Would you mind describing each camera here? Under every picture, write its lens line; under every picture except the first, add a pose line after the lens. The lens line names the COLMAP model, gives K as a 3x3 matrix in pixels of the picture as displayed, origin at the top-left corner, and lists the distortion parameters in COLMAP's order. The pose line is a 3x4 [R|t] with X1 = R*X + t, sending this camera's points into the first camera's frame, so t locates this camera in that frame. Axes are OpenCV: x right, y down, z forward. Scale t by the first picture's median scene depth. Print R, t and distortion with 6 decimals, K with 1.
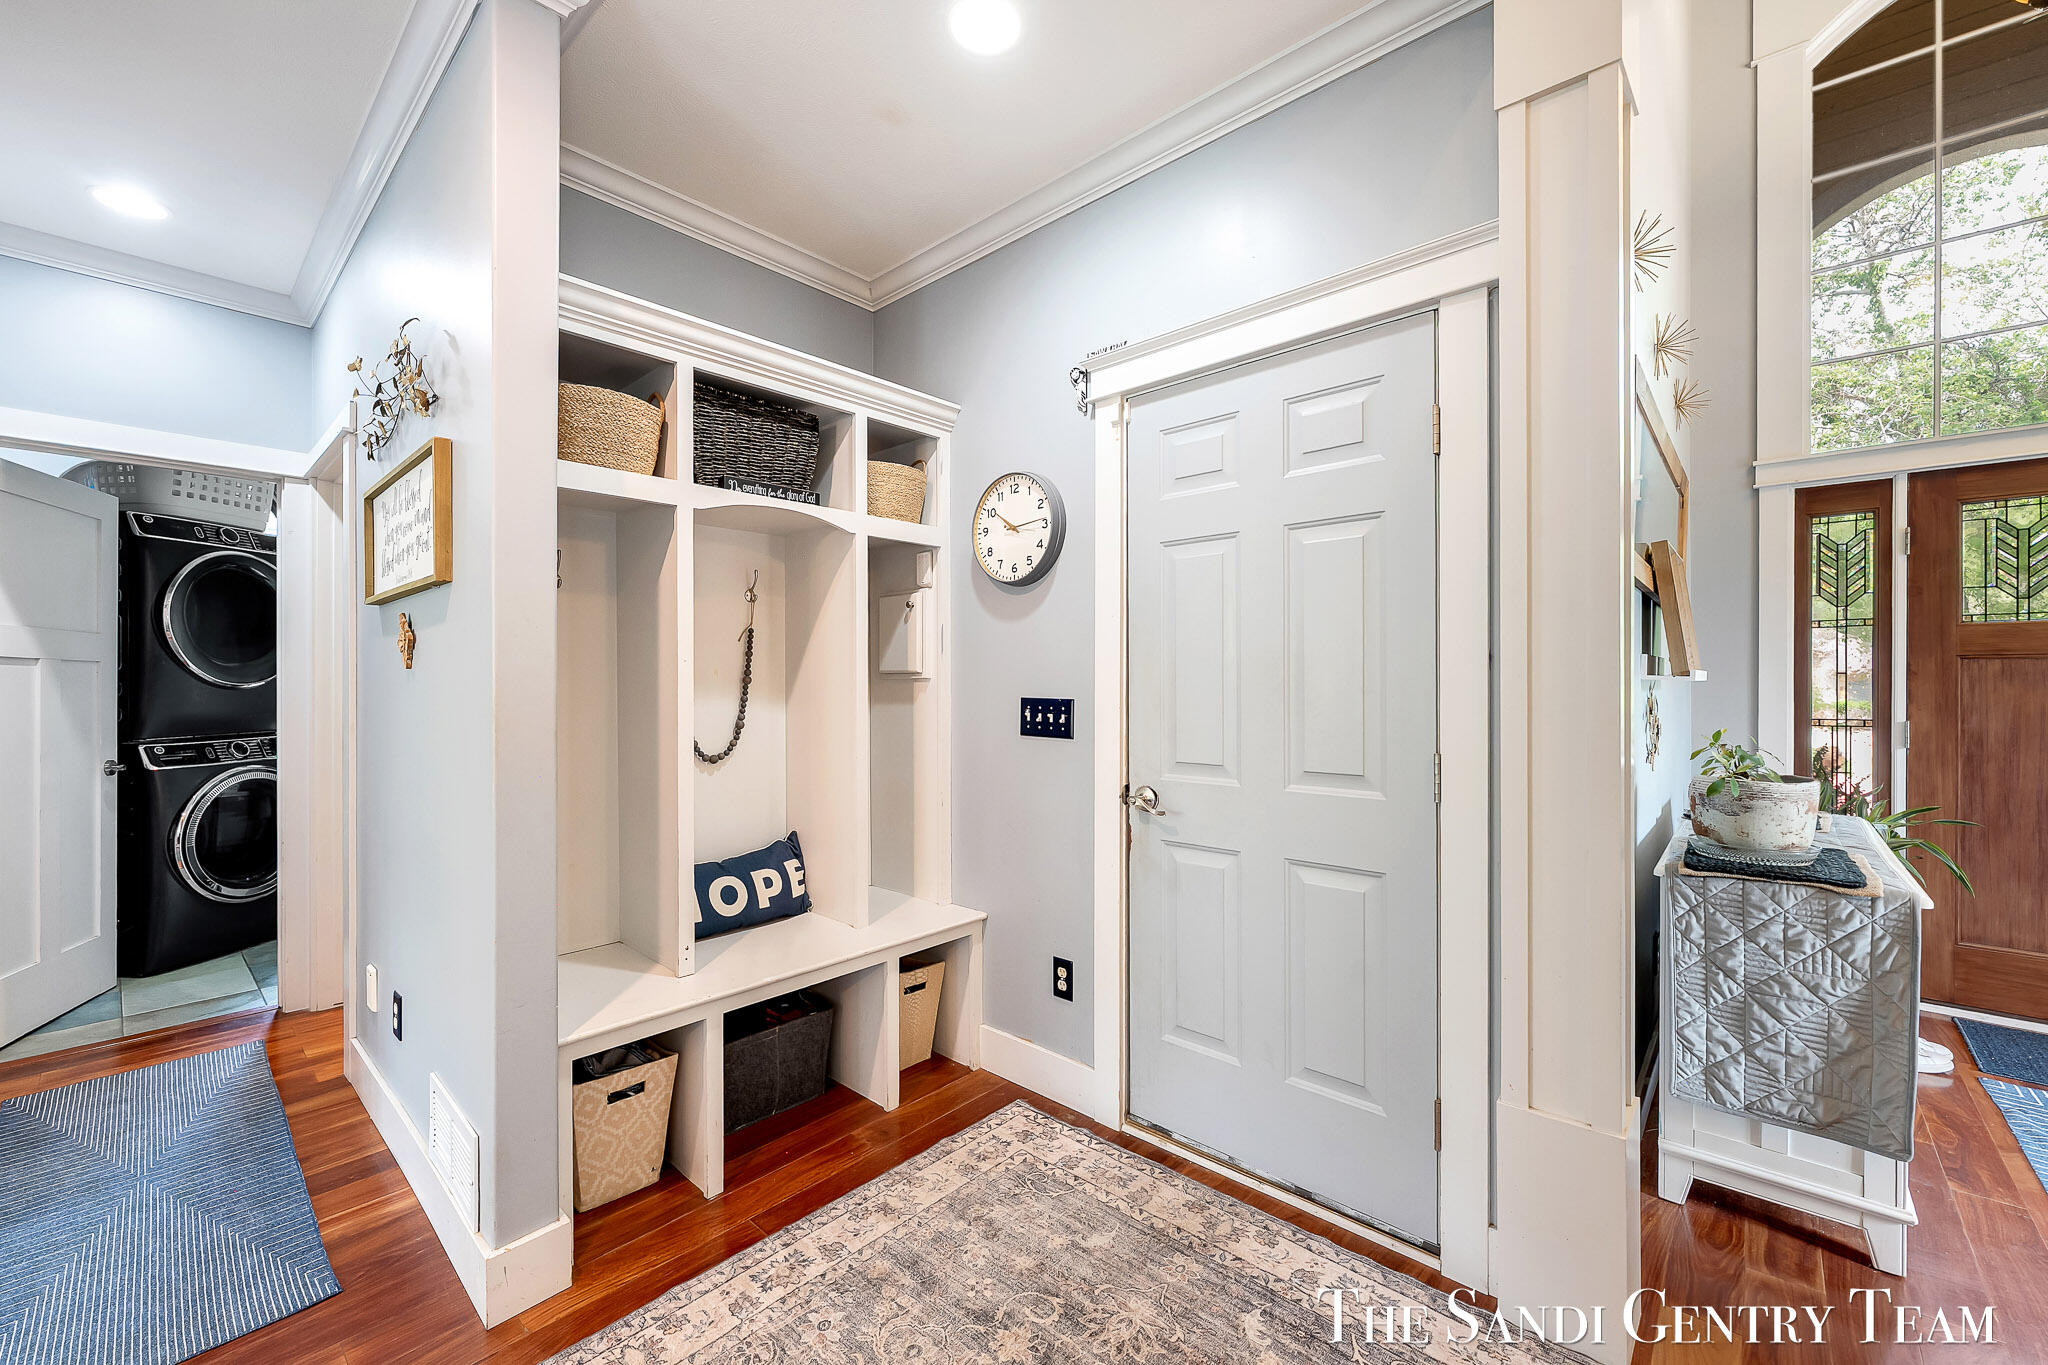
lens RADIAL K [[816.8, 0, 1035.1], [0, 816.8, 682.4], [0, 0, 1]] dist [0.000962, -0.000519]
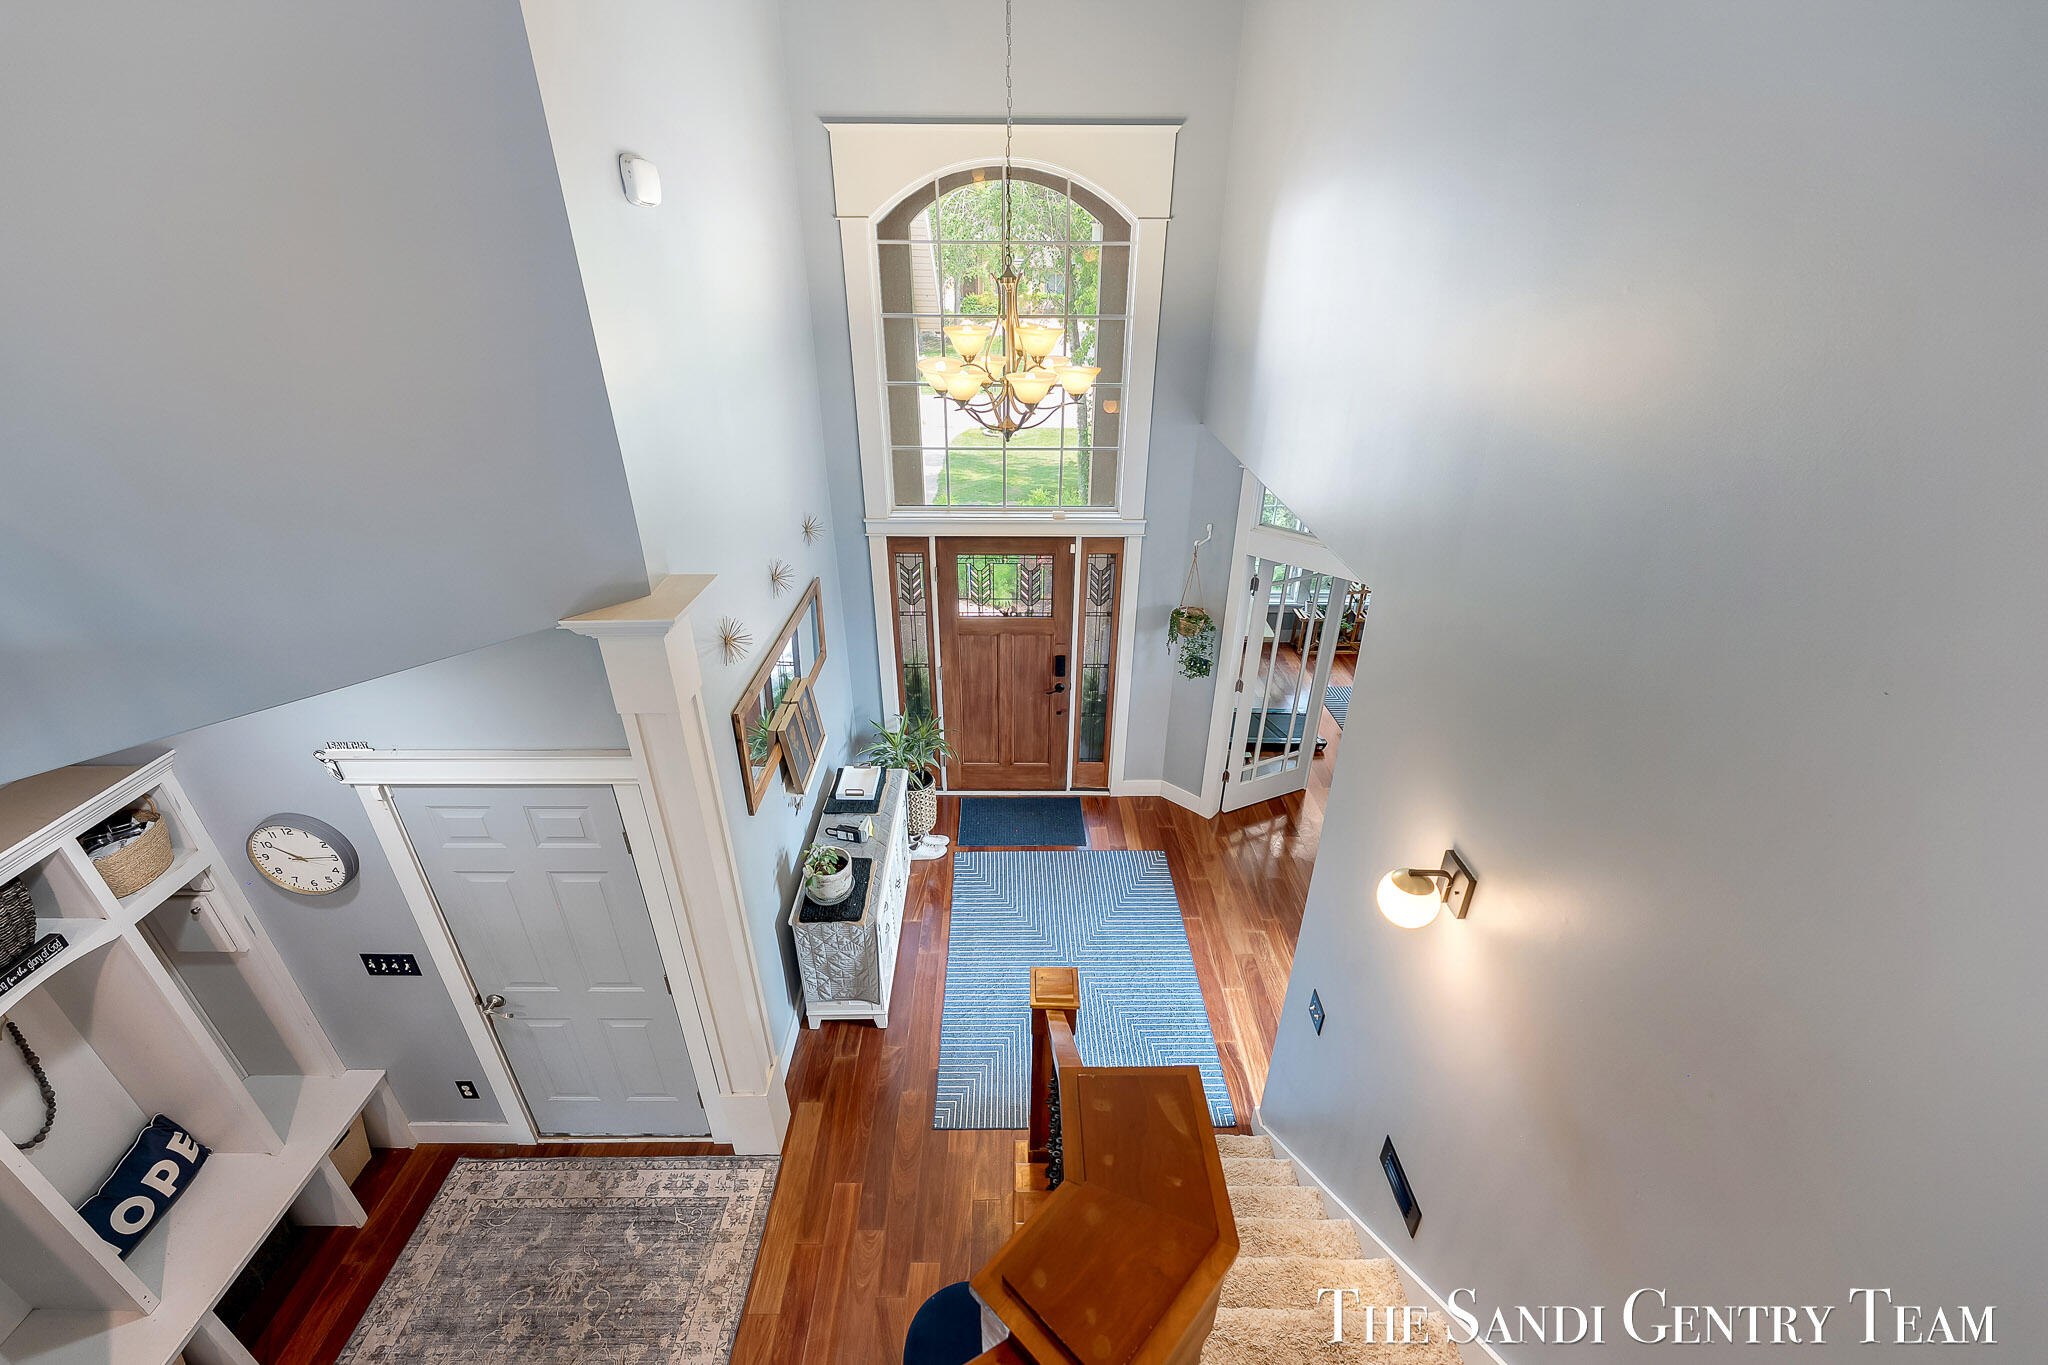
lens RADIAL K [[816.8, 0, 1010.0], [0, 816.8, 664.9], [0, 0, 1]] dist [0.000962, -0.000519]
pose [[0.743989, -0.312786, 0.590462, 0.154333], [0.006702, 0.887120, 0.461490, -1.177641], [-0.668158, -0.339386, 0.662104, -0.461653]]
